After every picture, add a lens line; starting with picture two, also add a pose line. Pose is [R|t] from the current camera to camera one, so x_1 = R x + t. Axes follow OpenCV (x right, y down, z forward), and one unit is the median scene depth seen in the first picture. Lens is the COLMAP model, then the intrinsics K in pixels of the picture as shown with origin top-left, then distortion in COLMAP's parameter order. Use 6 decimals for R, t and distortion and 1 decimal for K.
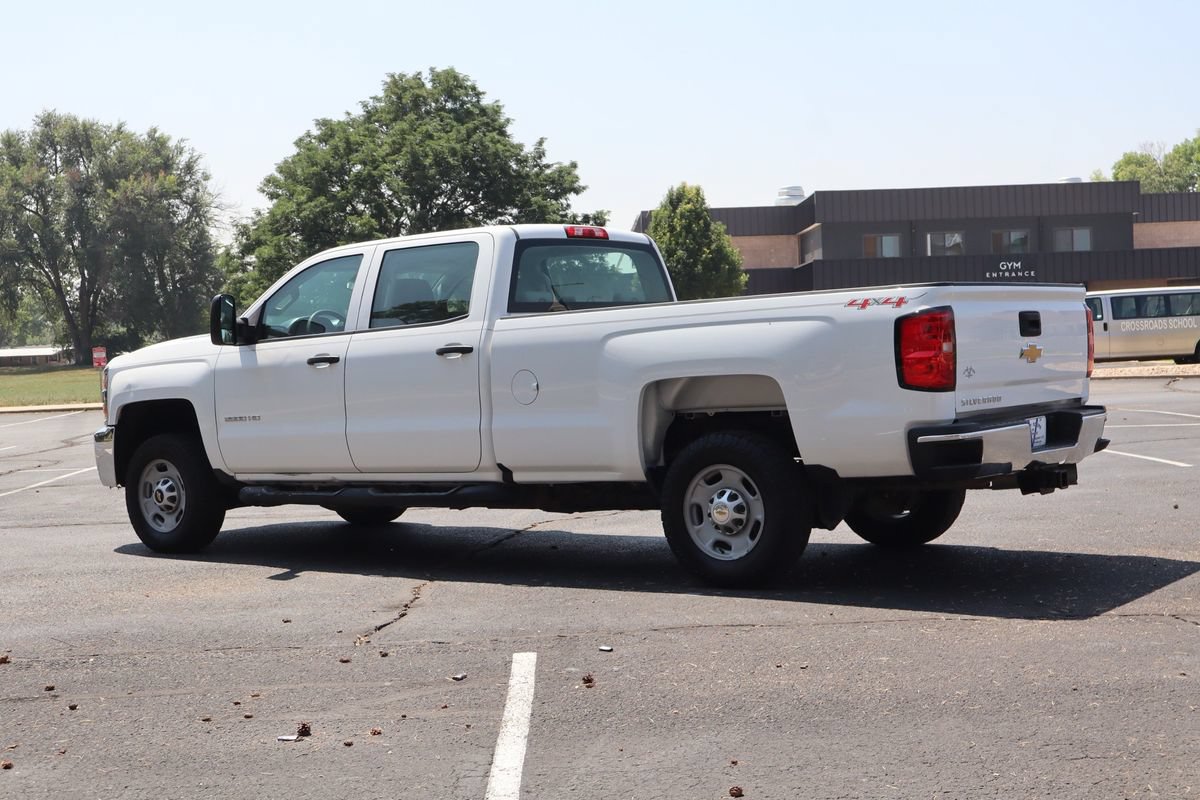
lens RADIAL K [[1669.5, 0, 600.0], [0, 1669.5, 400.0], [0, 0, 1]] dist [0.026406, -0.067661]
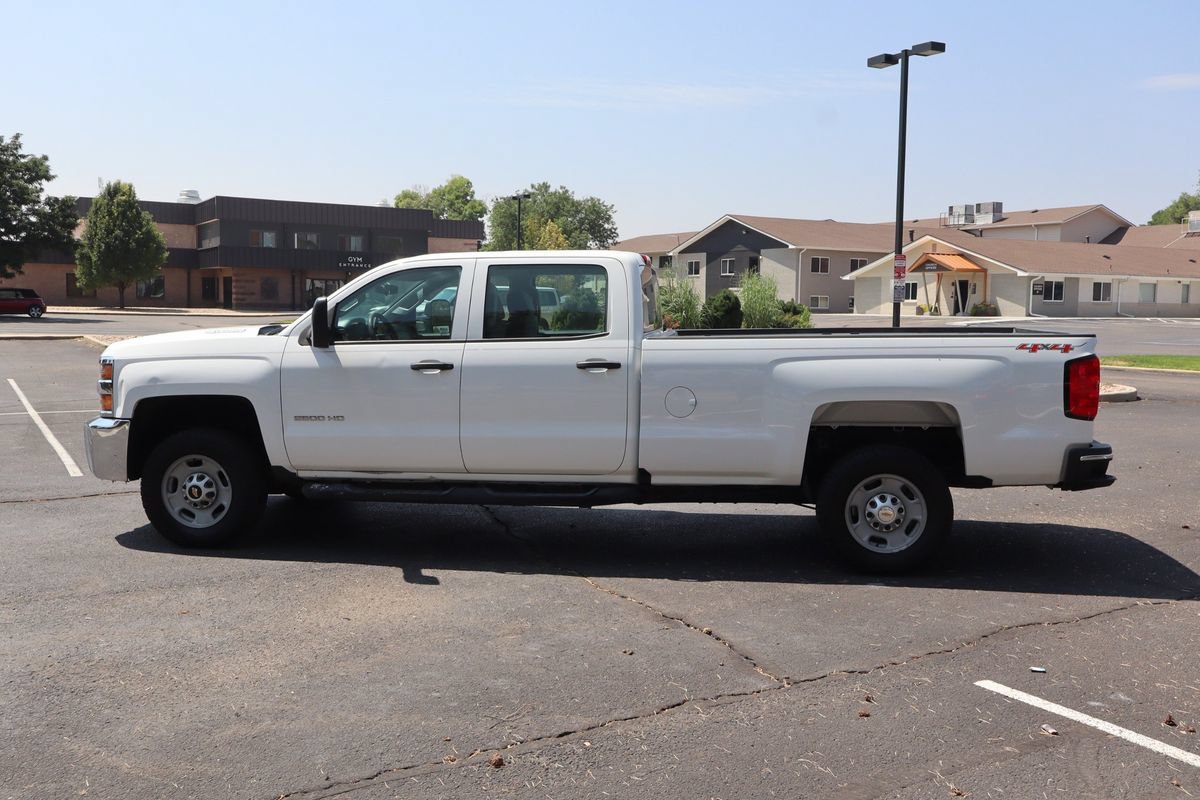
lens RADIAL K [[1072.0, 0, 600.0], [0, 1072.0, 400.0], [0, 0, 1]] dist [0.032157, -0.017167]
pose [[0.863082, 0.003758, 0.505051, -0.071594], [-0.030972, 0.998484, 0.045499, -0.006305], [-0.504114, -0.054912, 0.861890, 0.062939]]
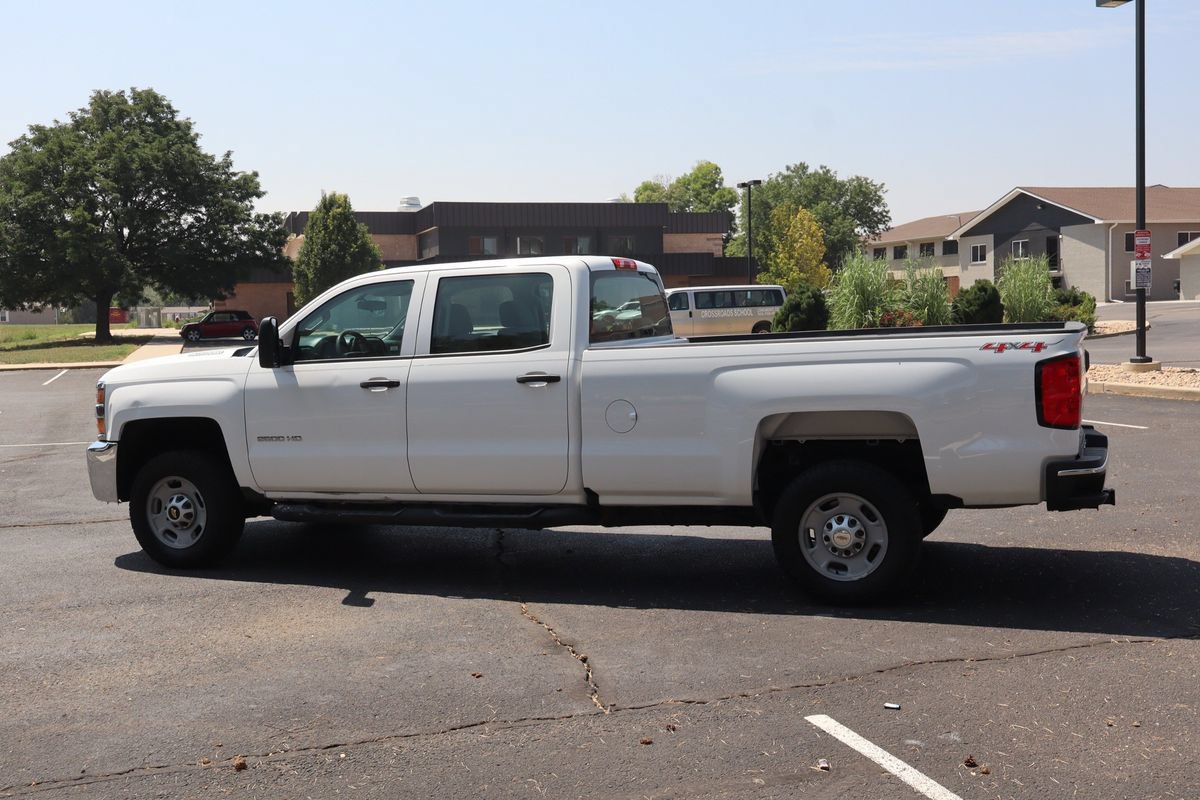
lens RADIAL K [[1243.9, 0, 600.0], [0, 1243.9, 400.0], [0, 0, 1]] dist [0.013522, -0.006872]
pose [[0.956704, -0.008037, 0.290952, -0.044608], [-0.002351, 0.999373, 0.035336, -0.007112], [-0.291054, -0.034491, 0.956085, 0.039951]]
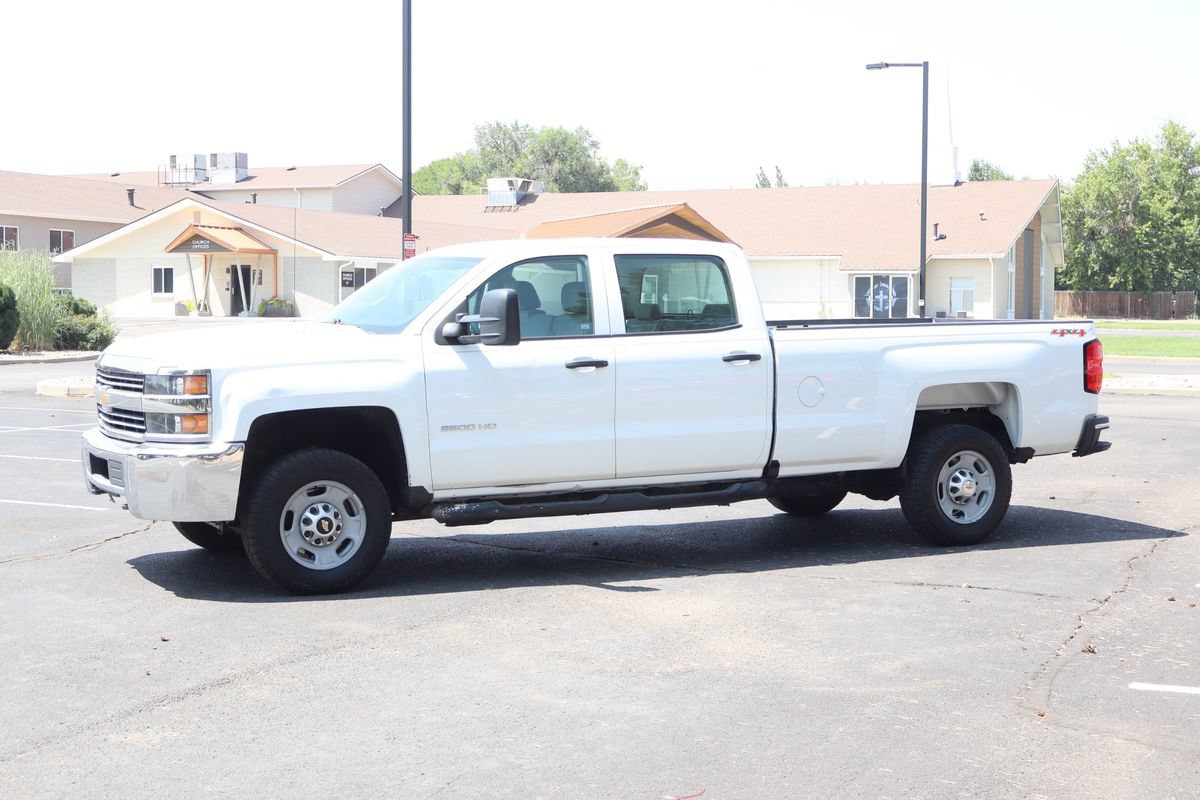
lens RADIAL K [[1669.5, 0, 600.0], [0, 1669.5, 400.0], [0, 0, 1]] dist [0.026406, -0.067661]
pose [[0.427457, -0.008216, 0.903999, -0.178144], [0.003288, 0.999966, 0.007533, -0.001771], [-0.904030, -0.000248, 0.427469, 0.100315]]
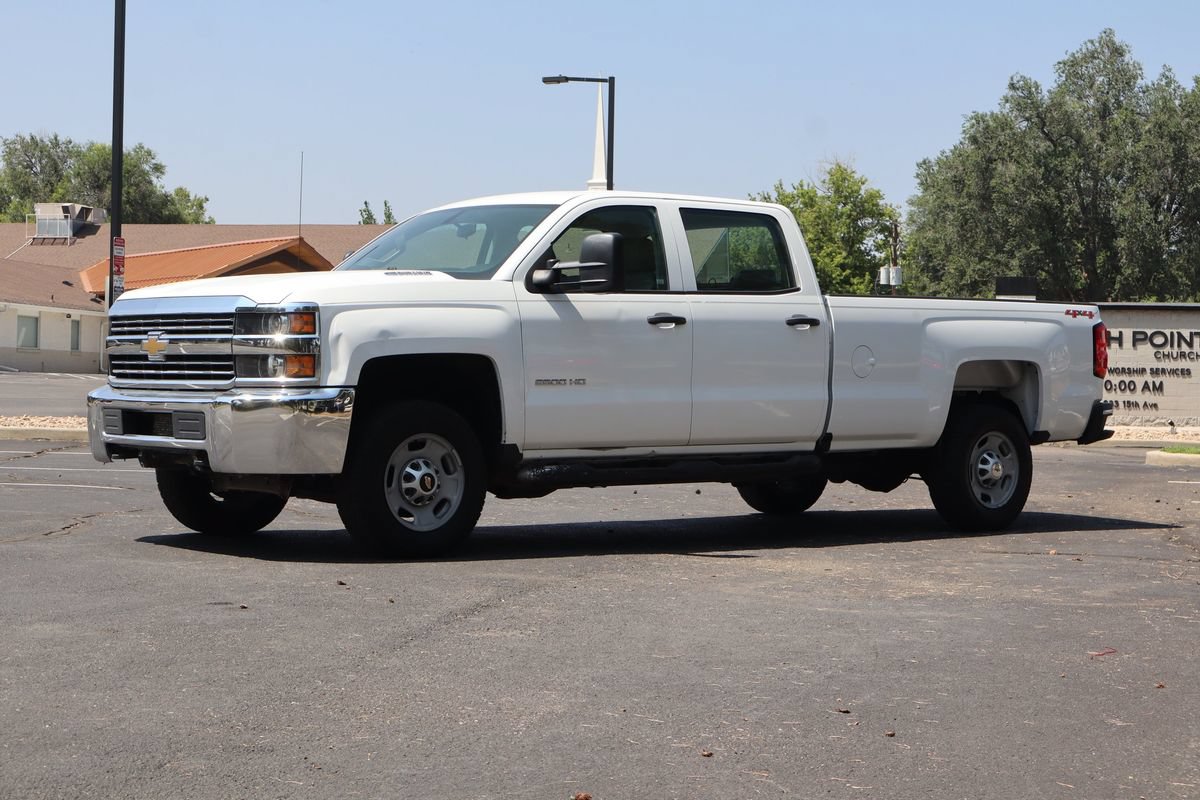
lens RADIAL K [[2053.0, 0, 581.5], [0, 2053.0, 400.9], [0, 0, 1]] dist [0.003020, 0.116525]
pose [[0.220517, 0.036497, 0.974700, -0.216073], [0.000650, 0.999294, -0.037565, 0.010538], [-0.975383, 0.008917, 0.220337, 0.138225]]
